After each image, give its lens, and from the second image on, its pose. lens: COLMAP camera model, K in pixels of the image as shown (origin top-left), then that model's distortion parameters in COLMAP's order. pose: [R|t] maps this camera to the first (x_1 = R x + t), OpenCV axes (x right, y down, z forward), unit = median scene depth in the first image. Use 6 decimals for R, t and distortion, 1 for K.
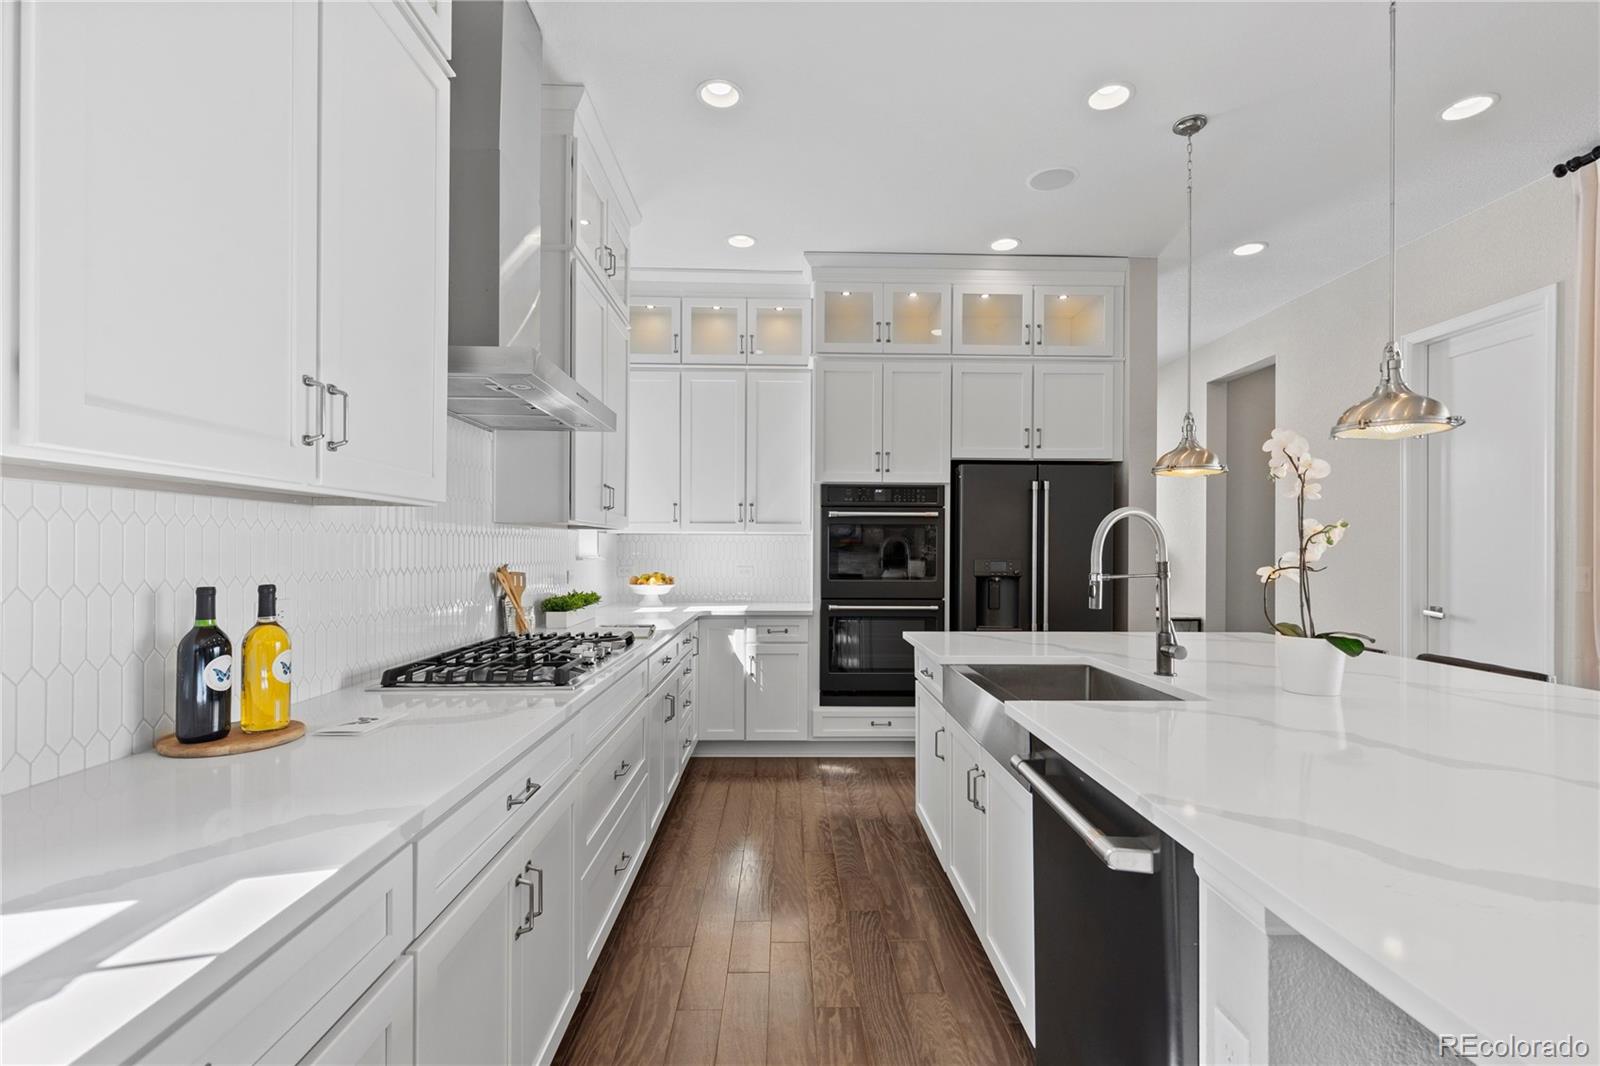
lens RADIAL K [[719.5, 0, 794.9], [0, 719.5, 543.0], [0, 0, 1]] dist [0.000137, -0.000219]
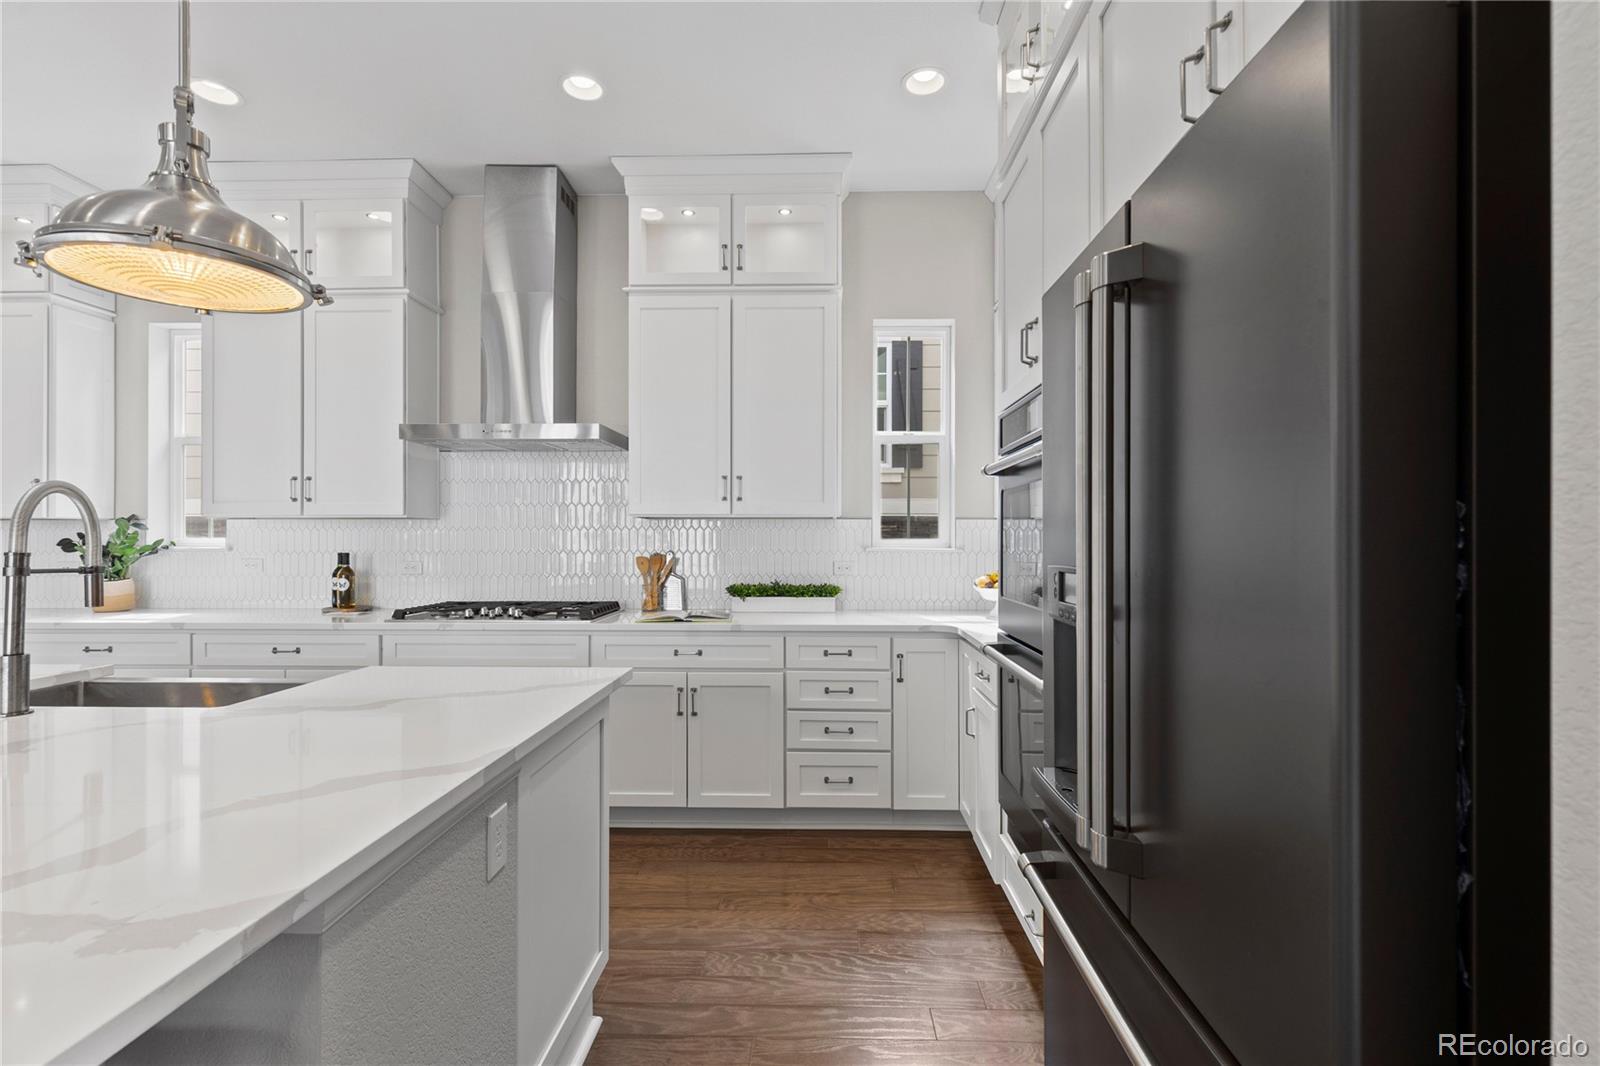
lens RADIAL K [[743.0, 0, 803.6], [0, 743.0, 535.5], [0, 0, 1]] dist [0.005164, 0.000774]
pose [[-0.050983, -0.008312, -0.998665, 1.223482], [0.008412, 0.999926, -0.008752, 0.021756], [0.998664, -0.008847, -0.050909, 1.813442]]
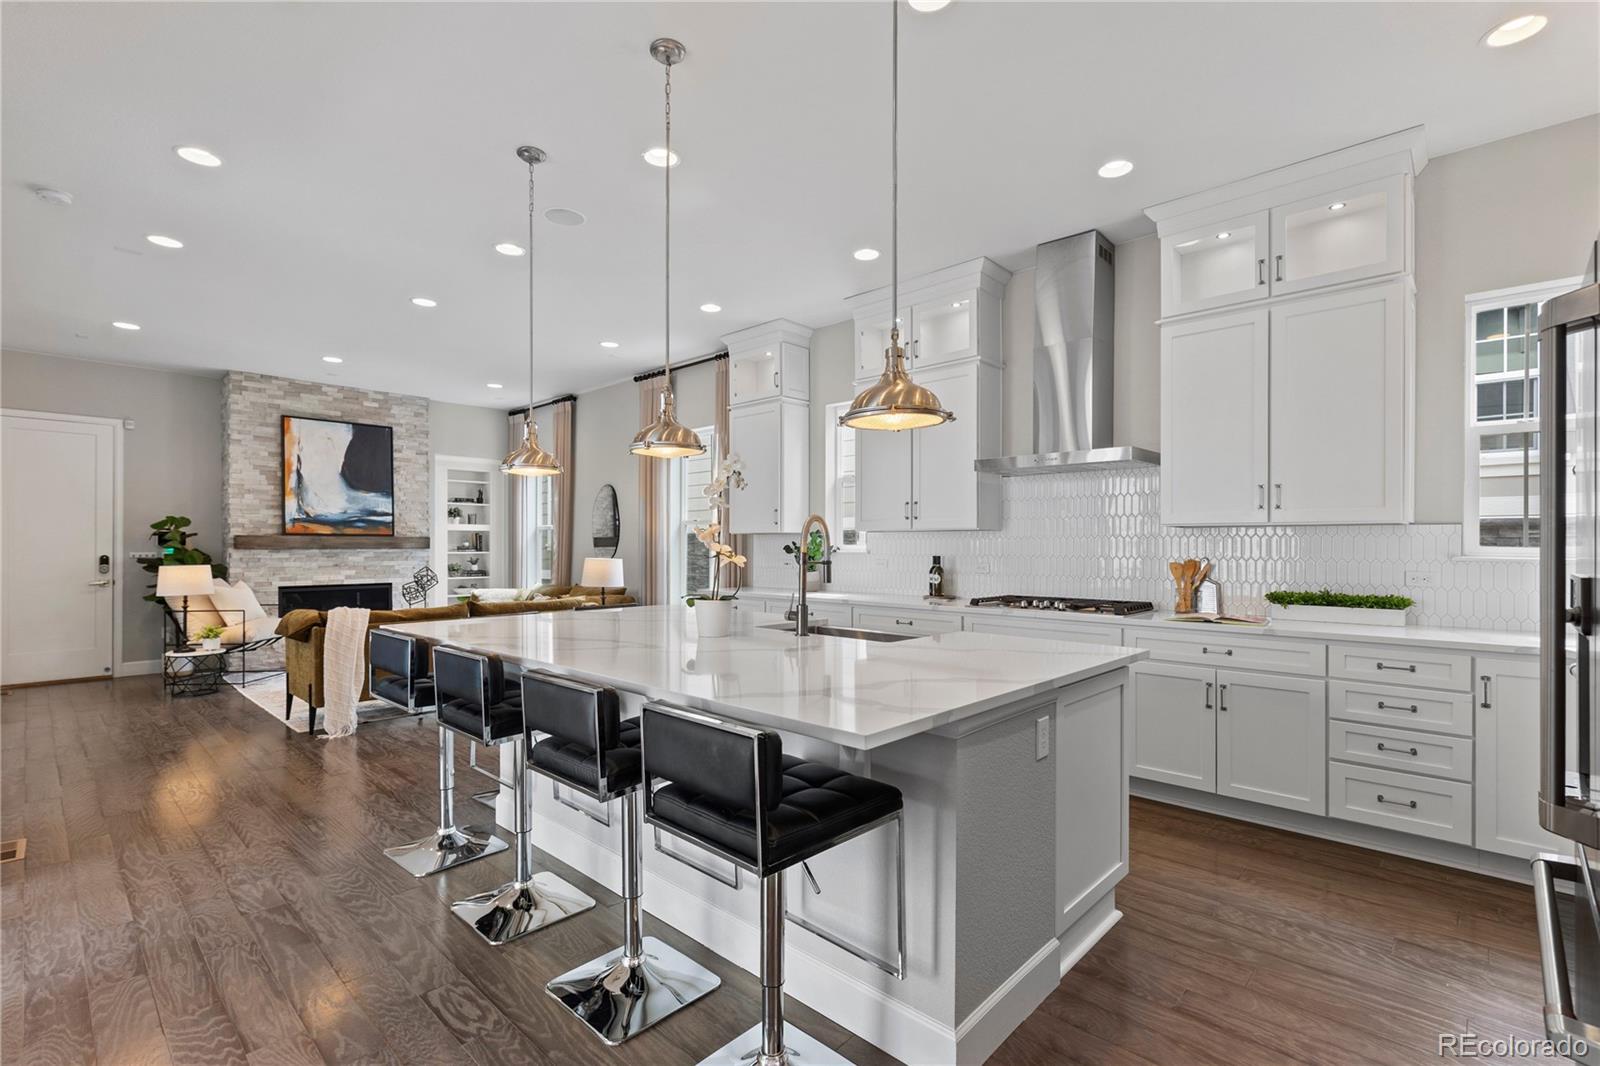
lens RADIAL K [[726.4, 0, 804.0], [0, 726.4, 544.1], [0, 0, 1]] dist [0.003462, -0.000461]
pose [[-0.693942, -0.005976, -0.720006, 1.506382], [0.001767, 0.999948, -0.010003, 0.022859], [0.720029, -0.008214, -0.693895, 1.956085]]
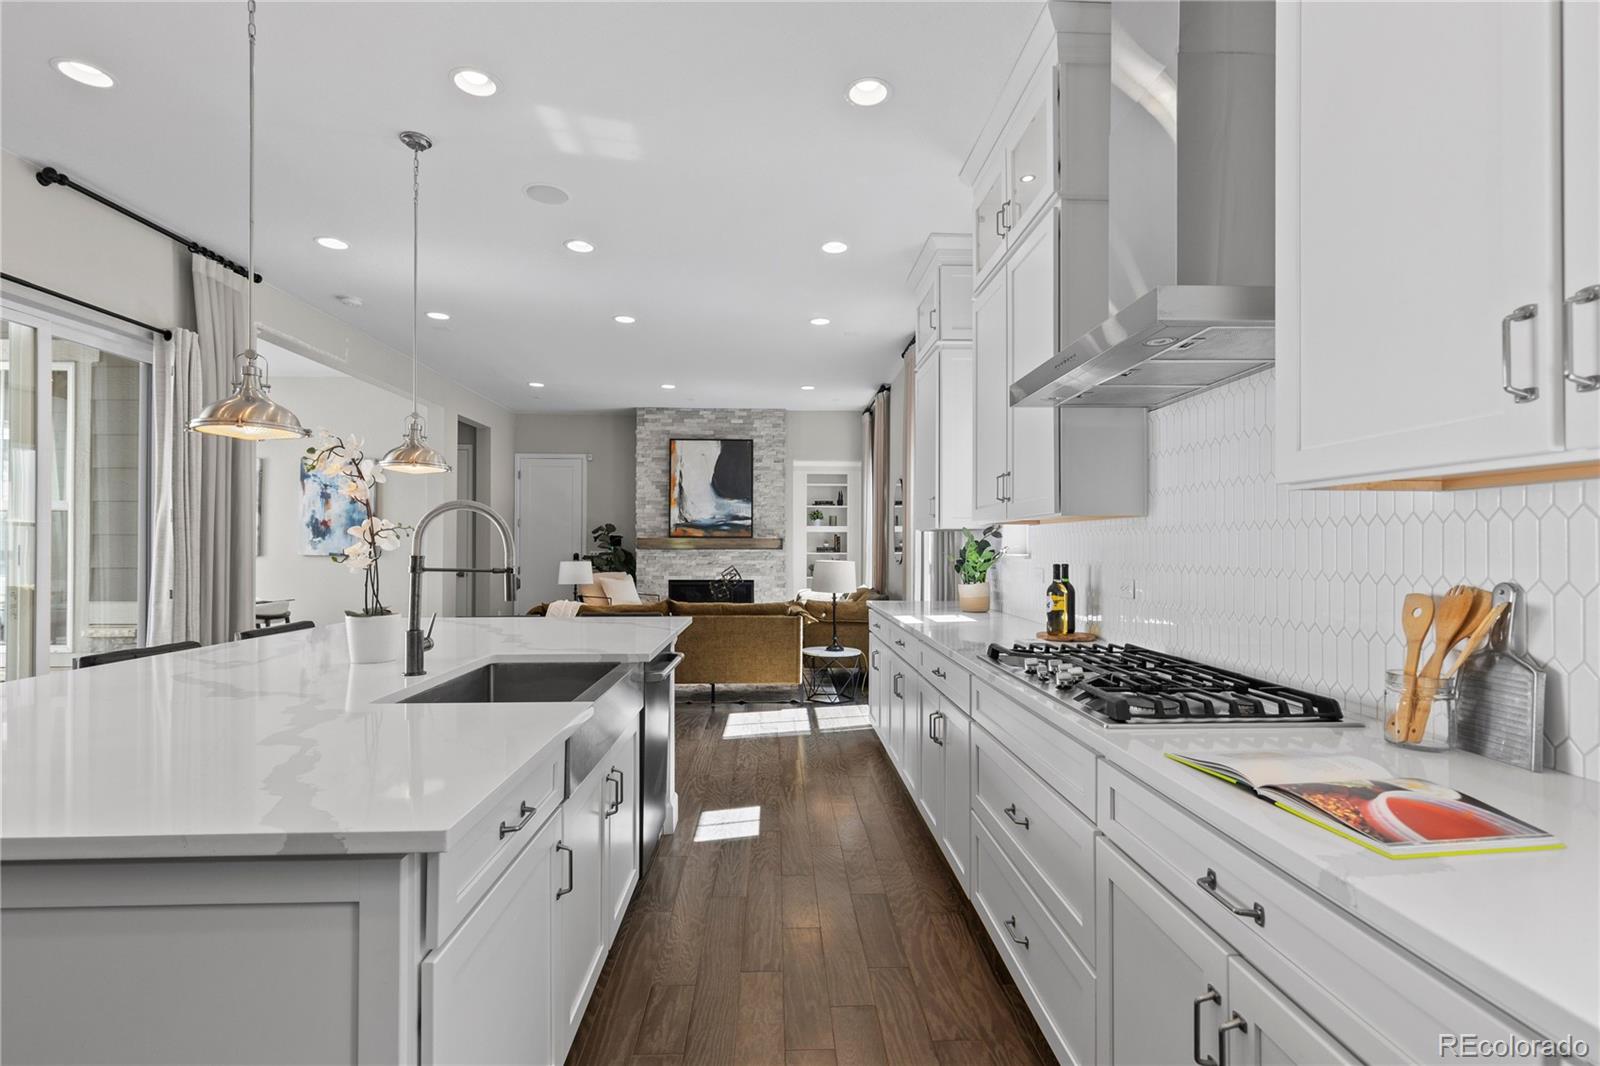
lens RADIAL K [[726.4, 0, 804.0], [0, 726.4, 544.1], [0, 0, 1]] dist [0.003462, -0.000461]
pose [[-0.999534, -0.006476, -0.029830, 0.030306], [-0.006157, 0.999923, -0.010767, 0.018279], [0.029897, -0.010579, -0.999497, 1.977873]]
